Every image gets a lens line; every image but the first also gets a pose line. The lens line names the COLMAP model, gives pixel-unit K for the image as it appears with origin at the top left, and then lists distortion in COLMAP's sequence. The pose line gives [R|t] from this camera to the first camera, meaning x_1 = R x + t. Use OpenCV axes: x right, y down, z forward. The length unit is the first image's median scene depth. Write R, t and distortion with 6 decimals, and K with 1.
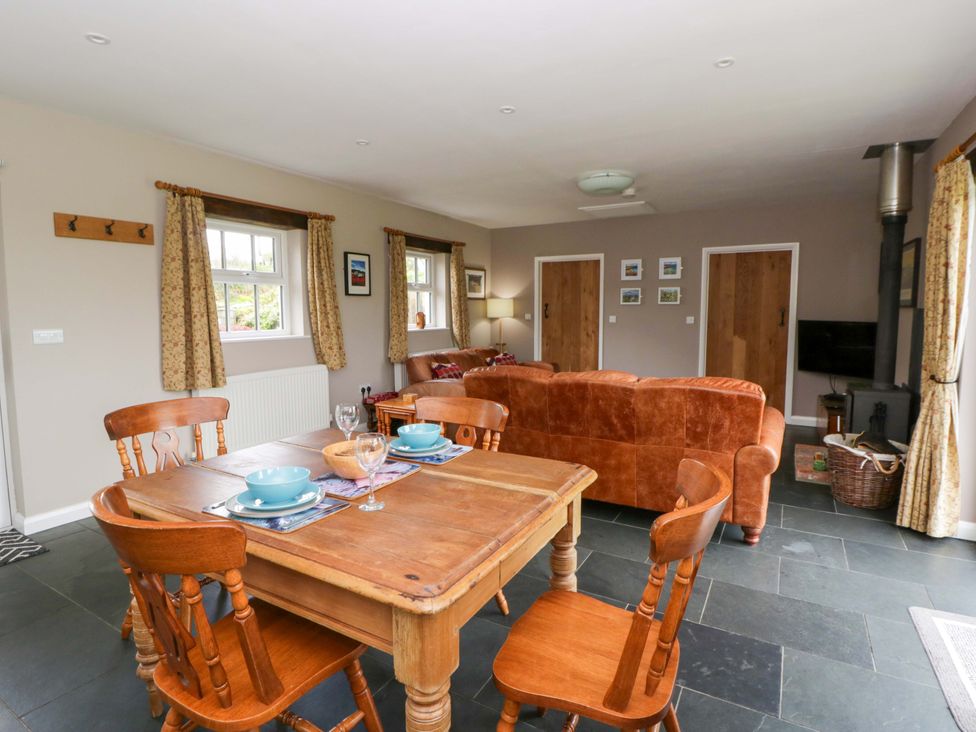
lens RADIAL K [[514.0, 0, 490.6], [0, 514.0, 363.4], [0, 0, 1]] dist [0.003405, -0.012169]
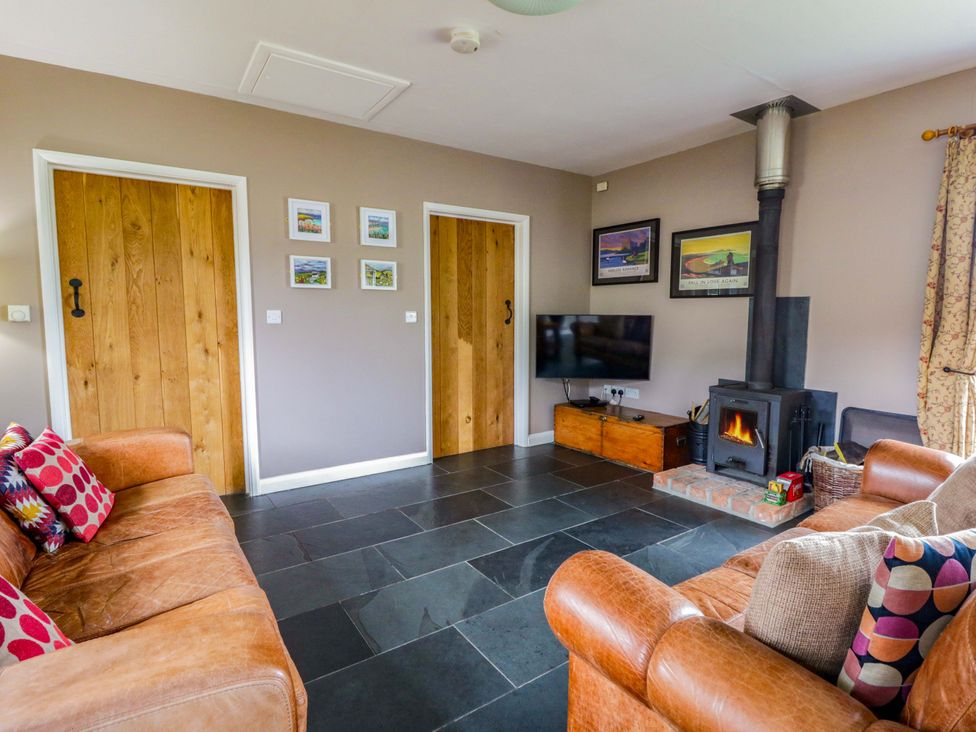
lens RADIAL K [[514.0, 0, 488.0], [0, 514.0, 364.5], [0, 0, 1]] dist [0.003405, -0.012169]
pose [[0.428027, -0.090221, 0.899251, -0.130952], [0.089232, 0.994362, 0.057290, -0.054137], [-0.899350, 0.055721, 0.433664, 0.646208]]
